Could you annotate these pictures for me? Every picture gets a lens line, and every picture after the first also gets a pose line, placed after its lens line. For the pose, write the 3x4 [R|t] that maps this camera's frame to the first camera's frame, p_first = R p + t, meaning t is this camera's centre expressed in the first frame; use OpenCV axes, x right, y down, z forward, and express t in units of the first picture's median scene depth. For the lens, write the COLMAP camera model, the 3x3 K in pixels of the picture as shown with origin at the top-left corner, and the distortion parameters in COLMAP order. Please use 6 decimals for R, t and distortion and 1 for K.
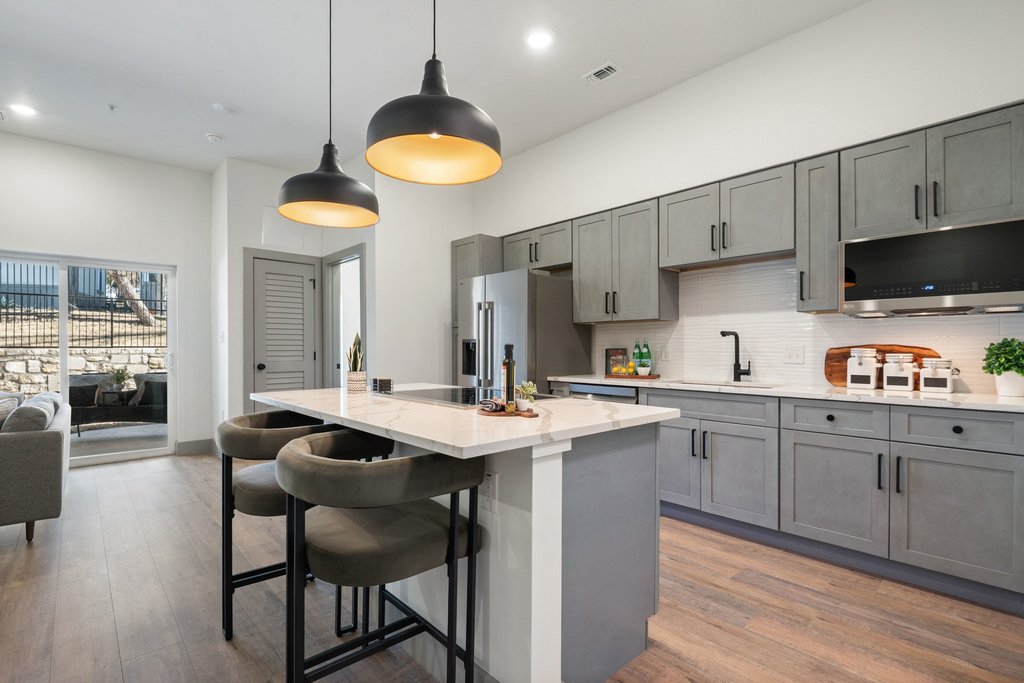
lens RADIAL K [[493.5, 0, 511.1], [0, 493.5, 350.0], [0, 0, 1]] dist [-0.000479, -0.000180]
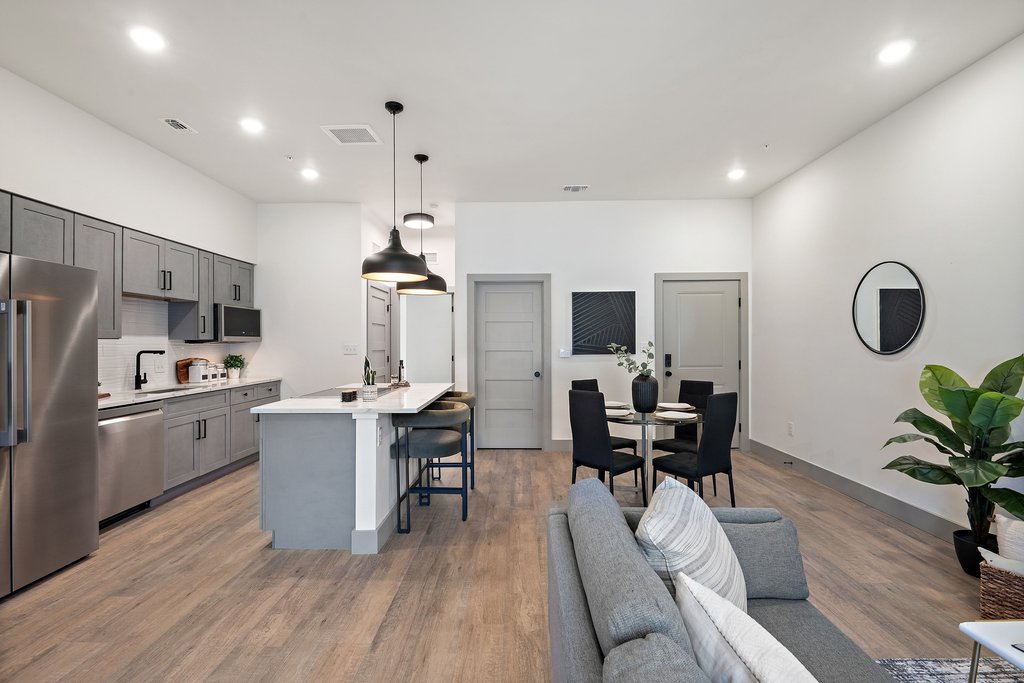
lens RADIAL K [[493.5, 0, 510.9], [0, 493.5, 342.2], [0, 0, 1]] dist [-0.000479, -0.000180]
pose [[-0.737611, 0.005094, 0.675206, -1.269062], [0.006075, 0.999981, -0.000908, -0.058300], [-0.675198, 0.003432, -0.737628, 1.457191]]
